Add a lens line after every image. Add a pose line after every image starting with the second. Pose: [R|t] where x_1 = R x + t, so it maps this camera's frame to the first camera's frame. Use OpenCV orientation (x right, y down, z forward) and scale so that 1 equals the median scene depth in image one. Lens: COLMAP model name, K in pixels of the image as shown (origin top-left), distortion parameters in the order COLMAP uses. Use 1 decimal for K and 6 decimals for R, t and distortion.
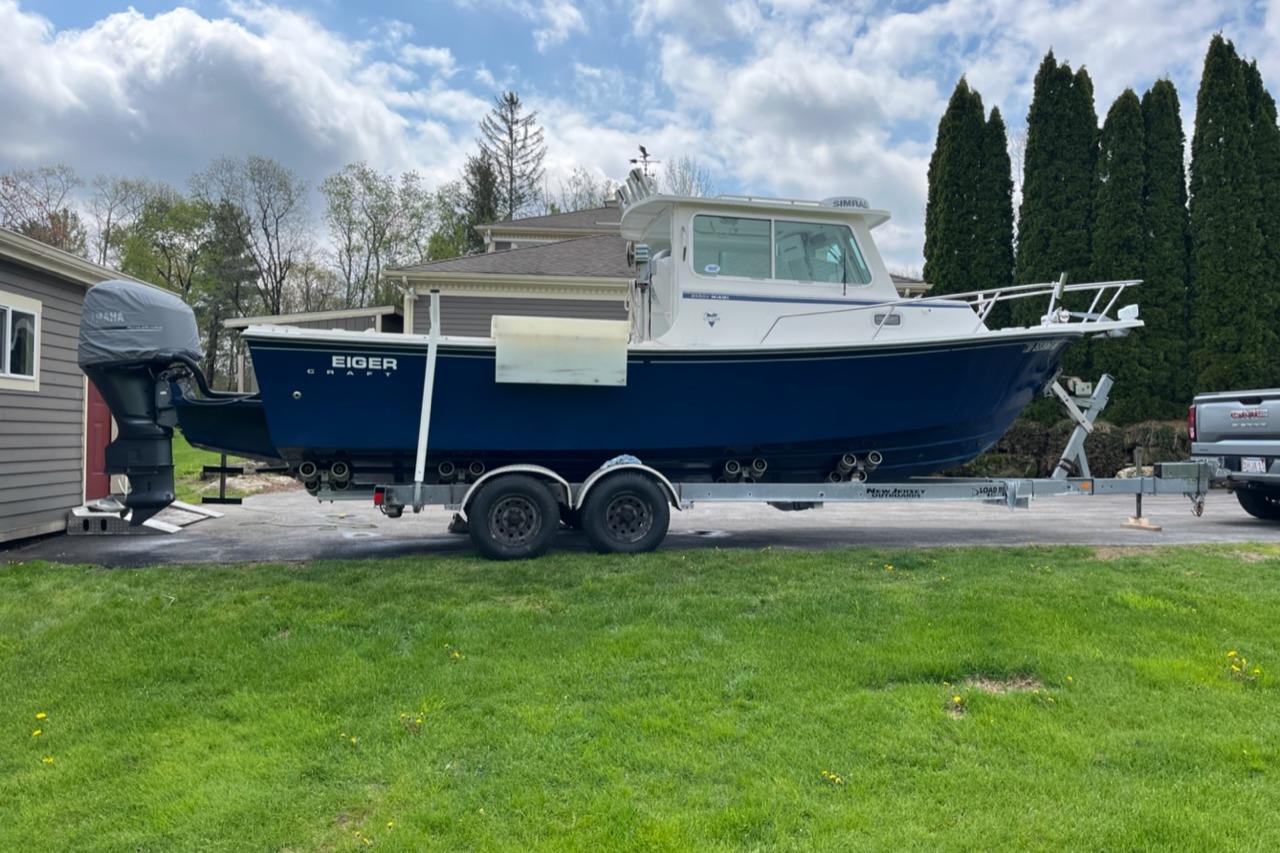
lens RADIAL K [[965.5, 0, 636.0], [0, 965.5, 446.6], [0, 0, 1]] dist [0.058790, -0.086320]
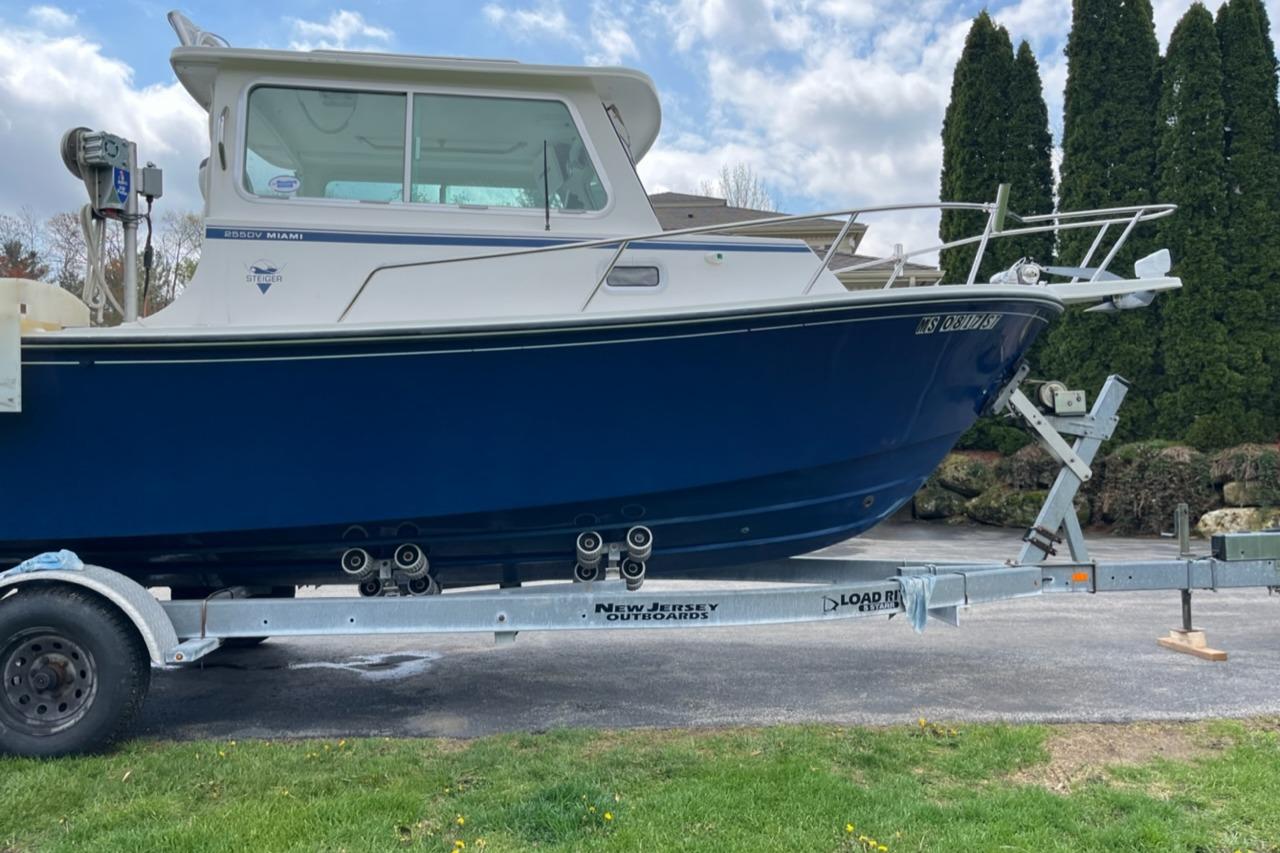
lens RADIAL K [[965.5, 0, 635.3], [0, 965.5, 427.3], [0, 0, 1]] dist [0.058790, -0.086320]
pose [[0.994928, -0.016321, -0.099254, 0.147604], [0.012031, 0.998974, -0.043671, -0.012933], [0.099865, 0.042255, 0.994103, 0.233614]]
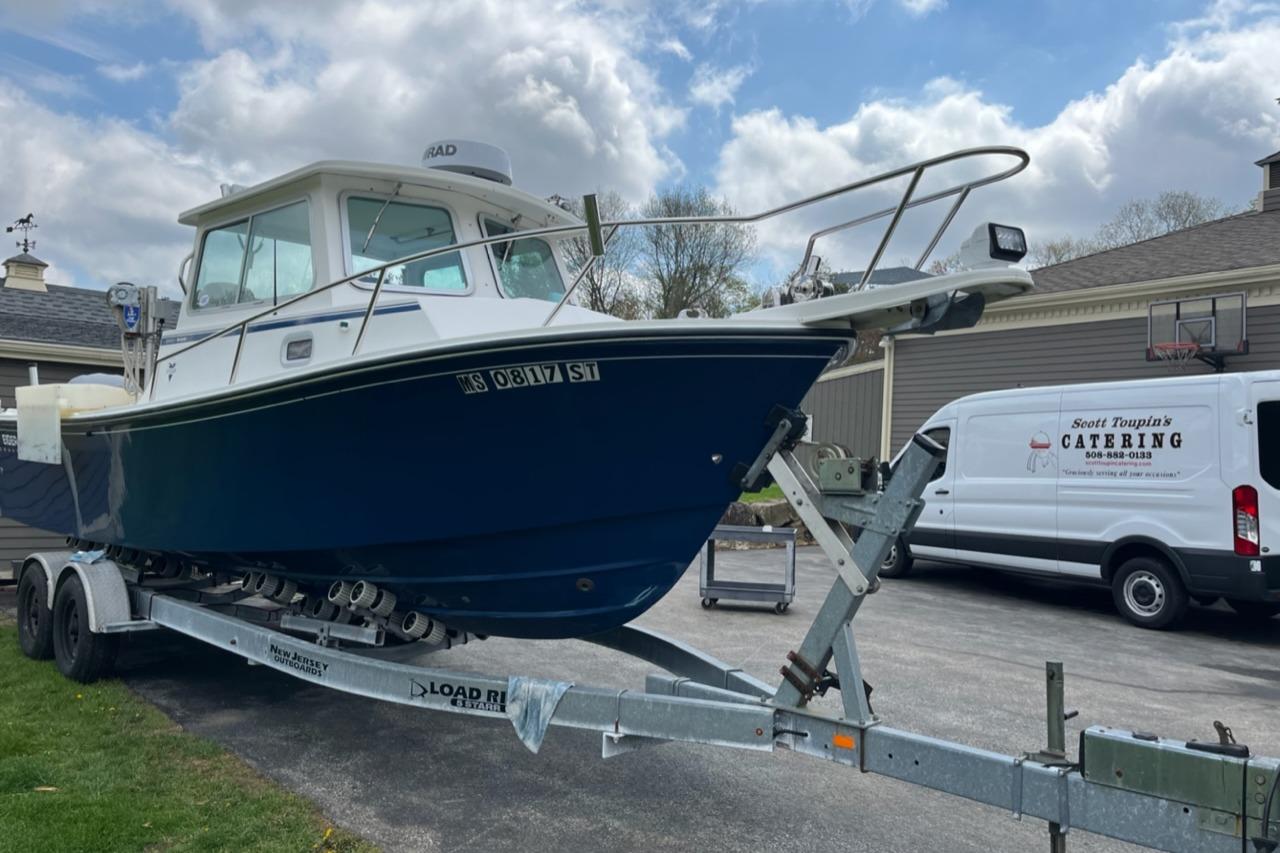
lens RADIAL K [[965.5, 0, 643.2], [0, 965.5, 423.8], [0, 0, 1]] dist [0.058790, -0.086320]
pose [[0.565630, -0.023660, -0.824320, 0.398576], [-0.042002, 0.997464, -0.057451, -0.029782], [0.823589, 0.067119, 0.563202, 0.402292]]
